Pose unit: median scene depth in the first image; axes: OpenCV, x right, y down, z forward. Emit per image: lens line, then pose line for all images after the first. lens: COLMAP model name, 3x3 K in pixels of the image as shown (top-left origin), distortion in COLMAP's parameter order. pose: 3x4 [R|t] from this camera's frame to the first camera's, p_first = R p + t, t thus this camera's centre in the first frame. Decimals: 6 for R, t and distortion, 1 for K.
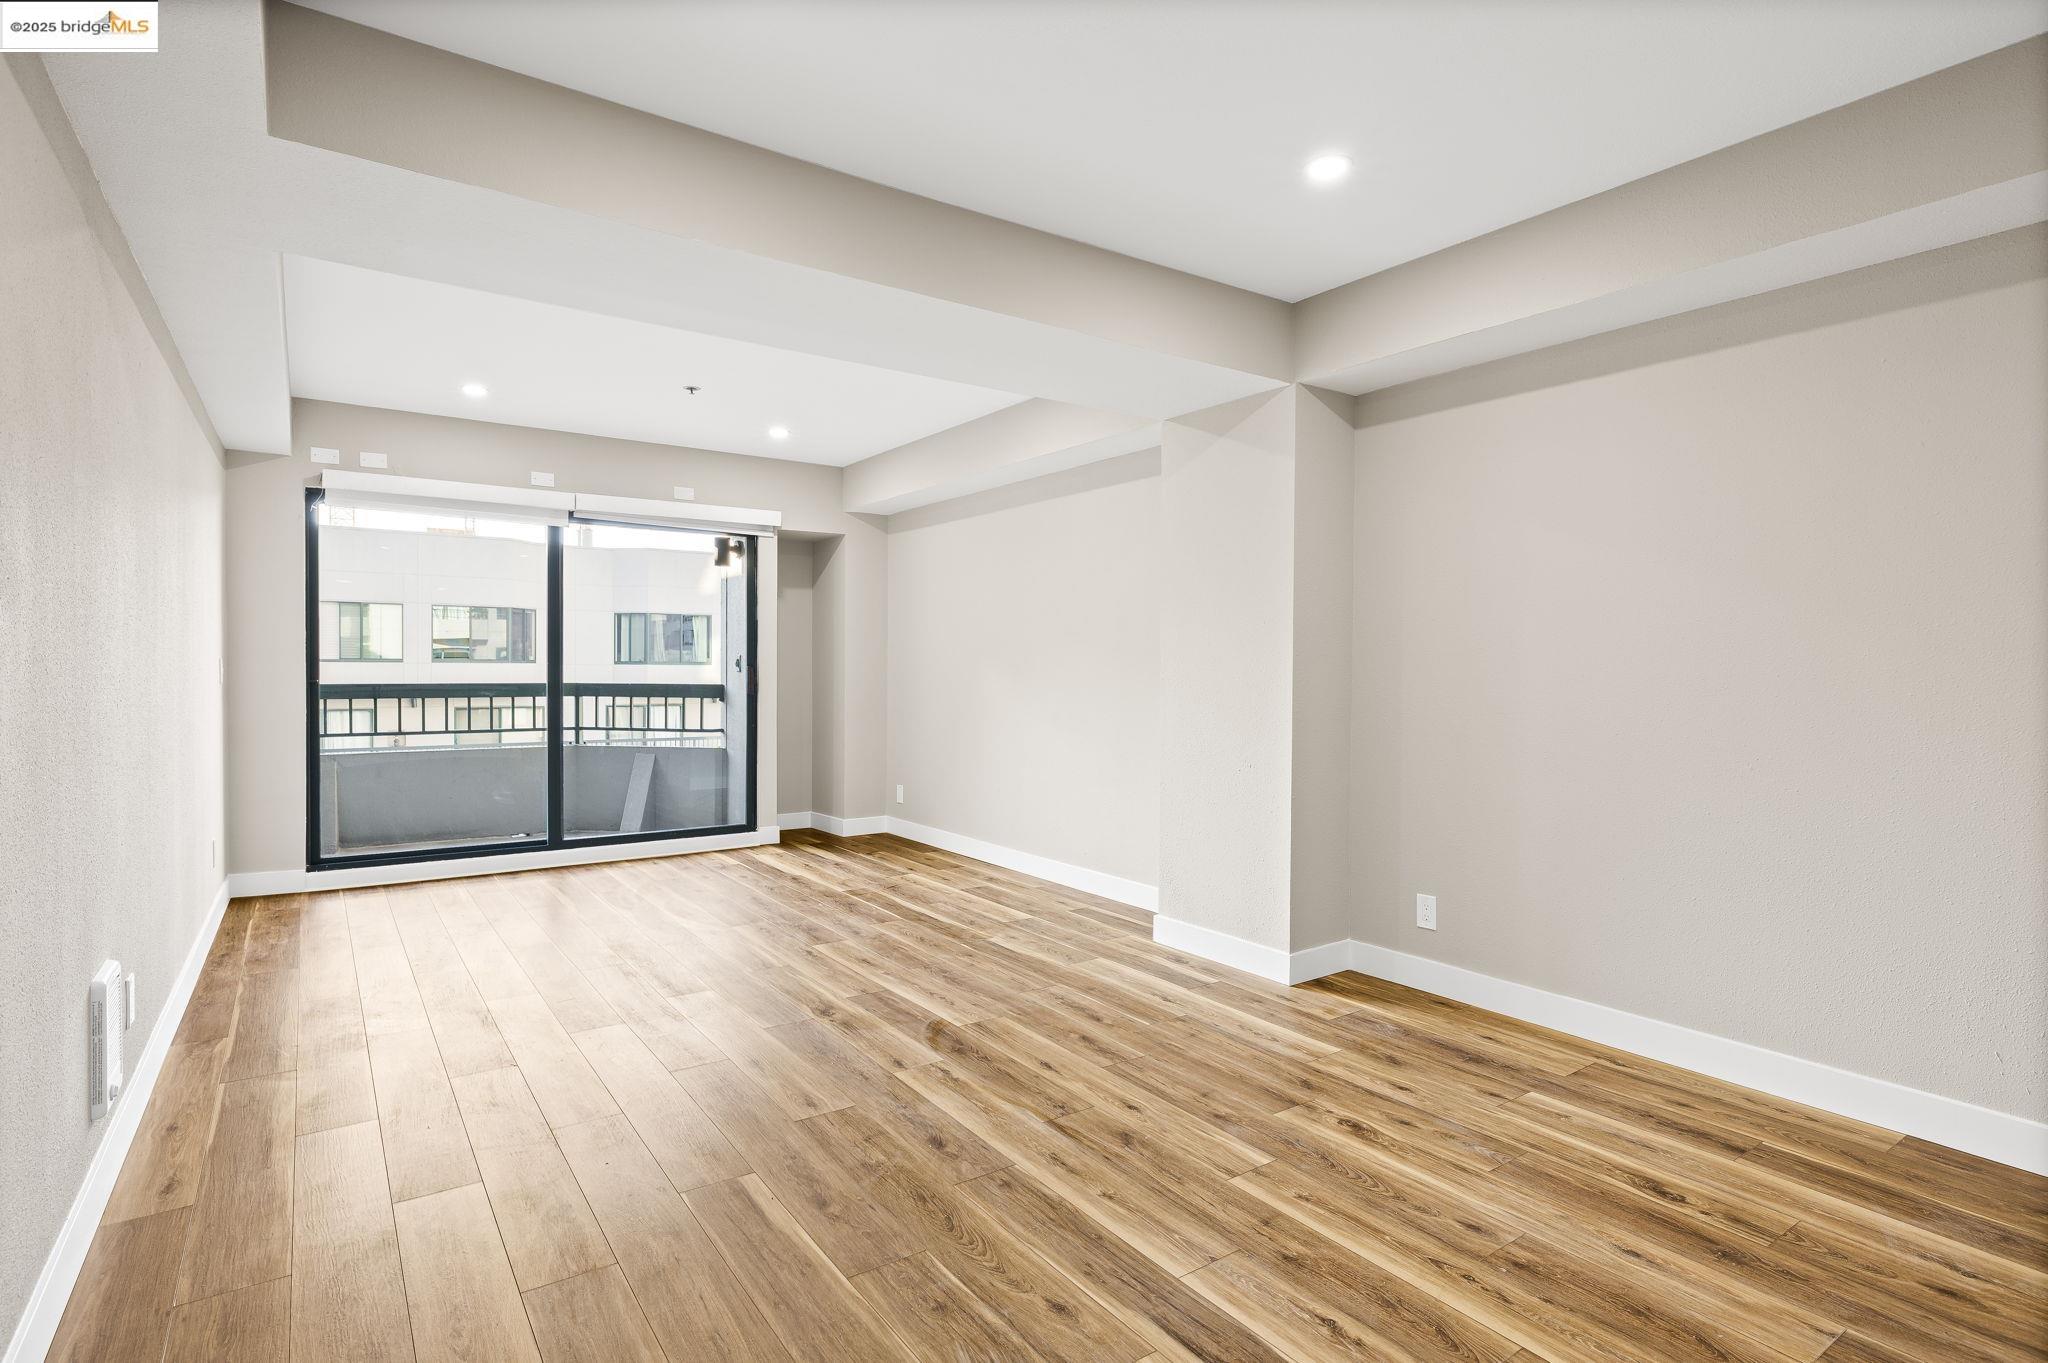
lens RADIAL K [[1029.4, 0, 1024.0], [0, 1029.4, 681.5], [0, 0, 1]] dist [-0.004643, -0.000325]
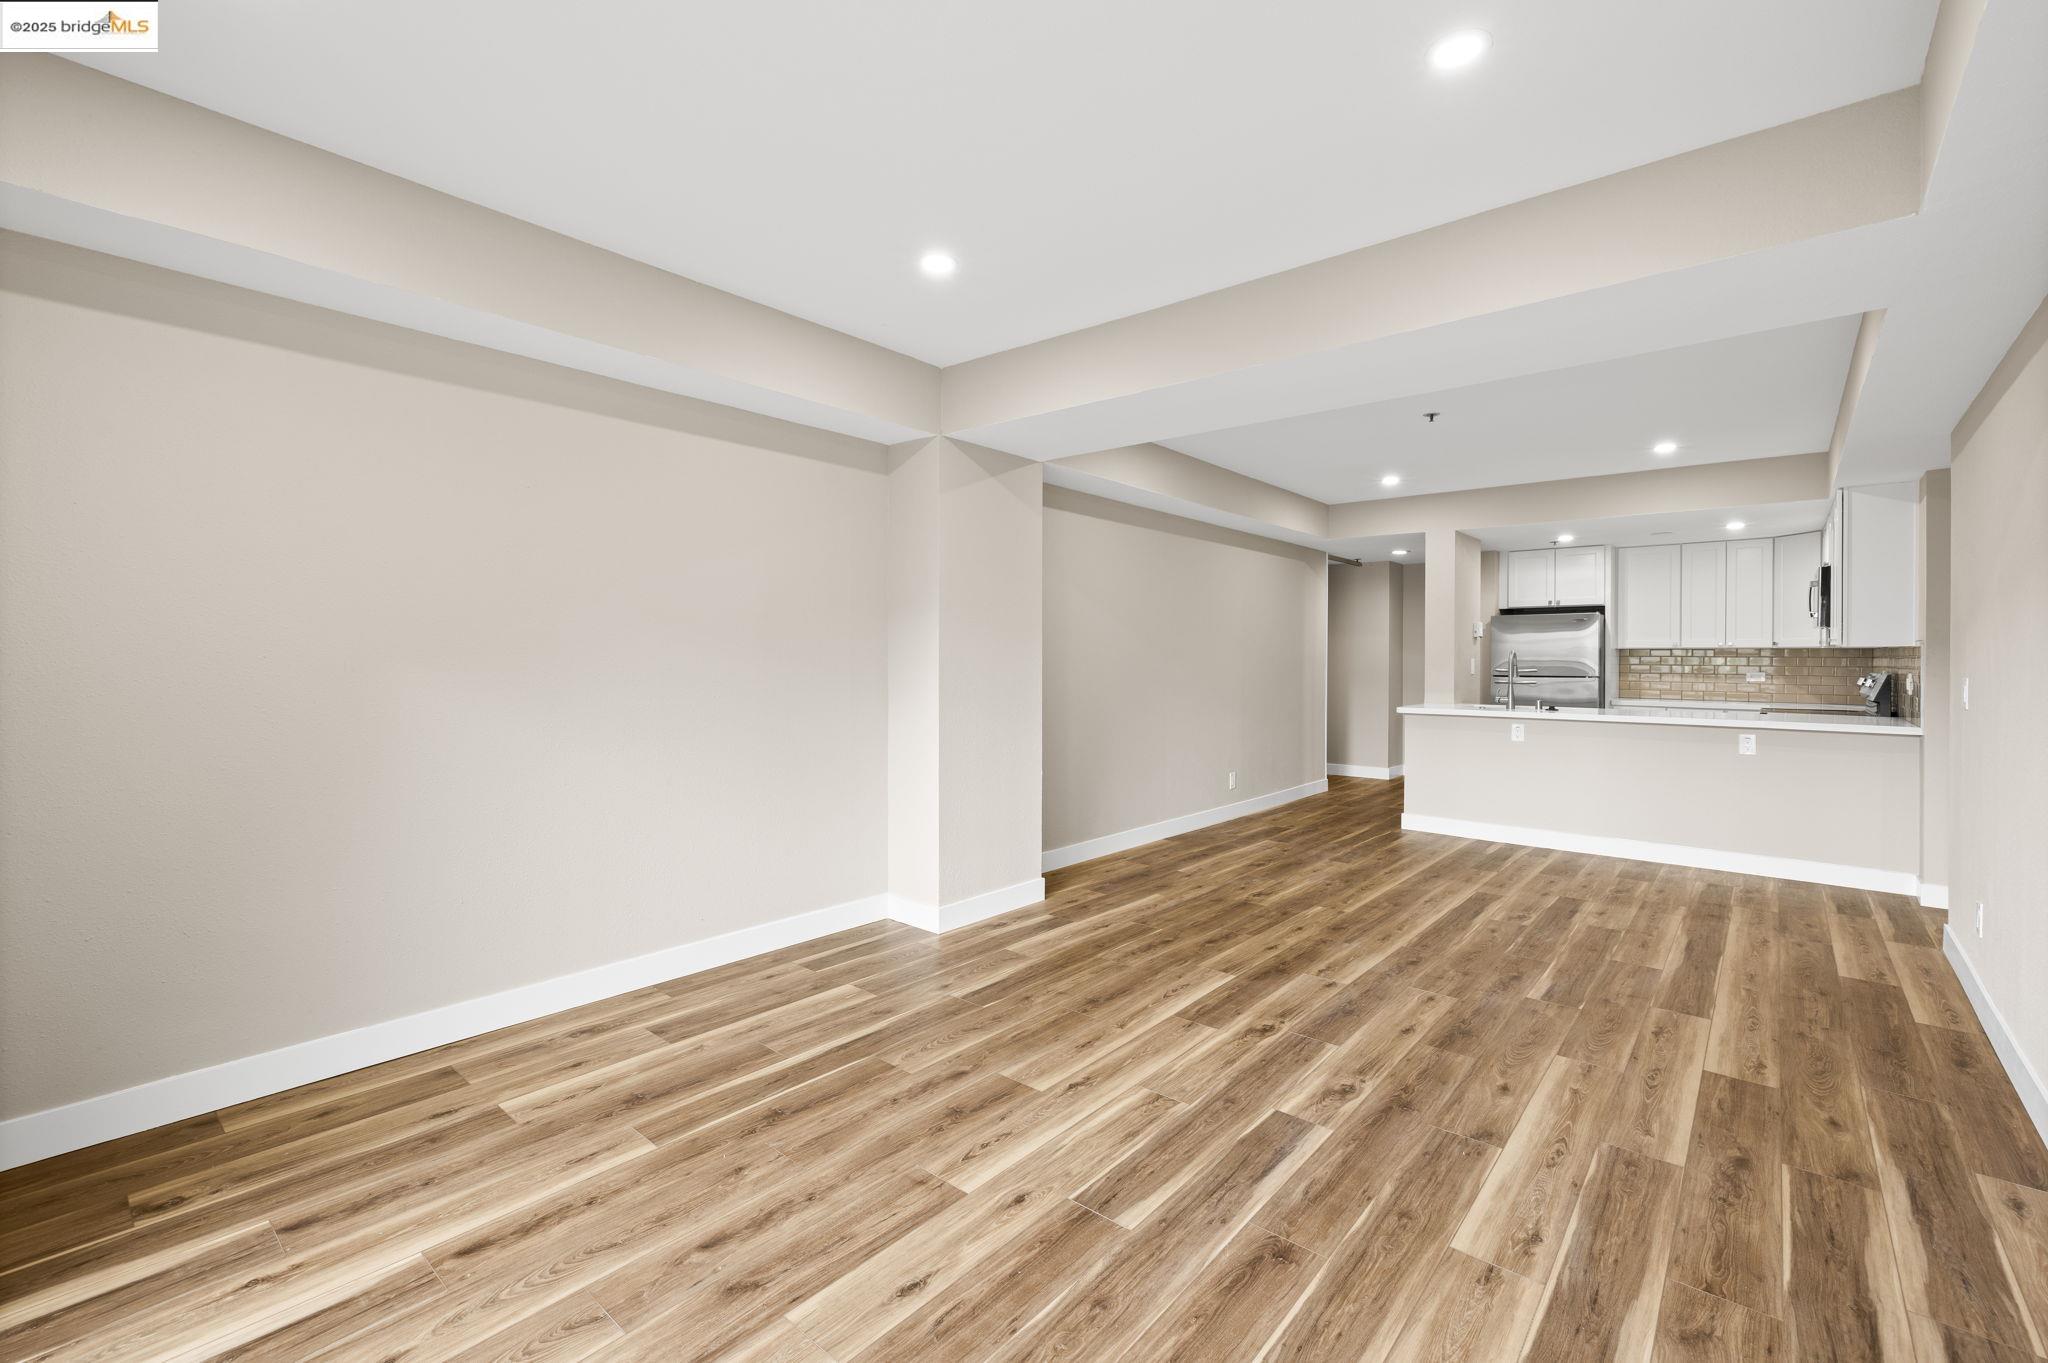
lens RADIAL K [[872.9, 0, 1024.3], [0, 872.9, 658.9], [0, 0, 1]] dist [0.003118, 0.000655]
pose [[-0.251227, -0.007166, 0.967902, -0.618168], [0.005245, 0.999948, 0.008764, -0.026617], [-0.967914, 0.007278, -0.251176, 0.941314]]
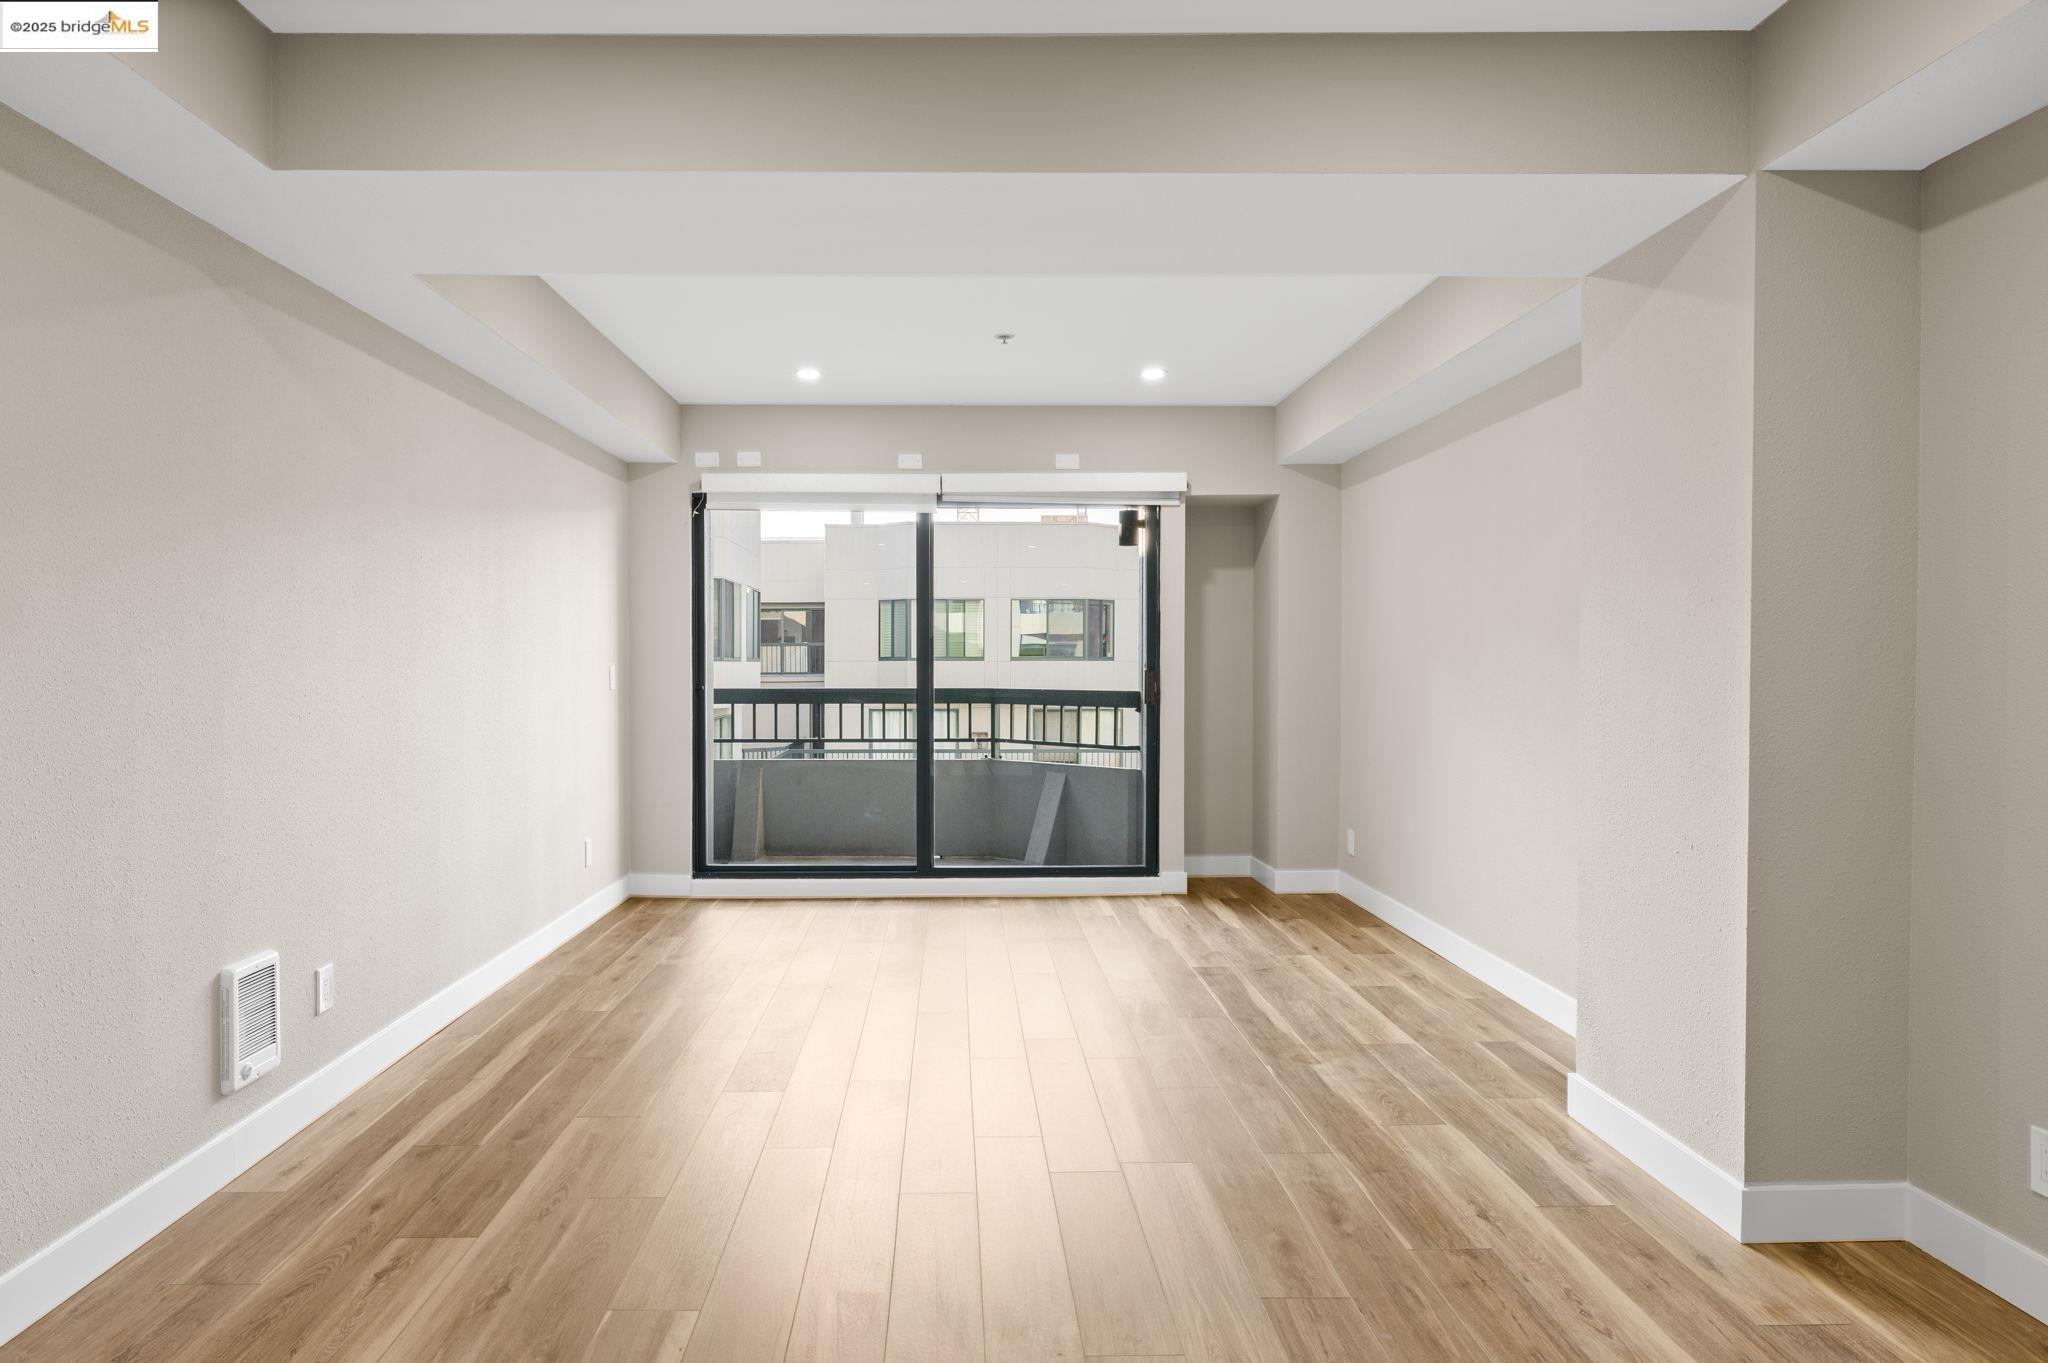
lens RADIAL K [[1263.2, 0, 961.6], [0, 1263.2, 677.5], [0, 0, 1]] dist [-0.002537, 0.001121]
pose [[0.825077, 0.001524, -0.565018, 0.211422], [-0.002506, 0.999996, -0.000962, -0.008695], [0.565015, 0.002210, 0.825078, 0.134035]]
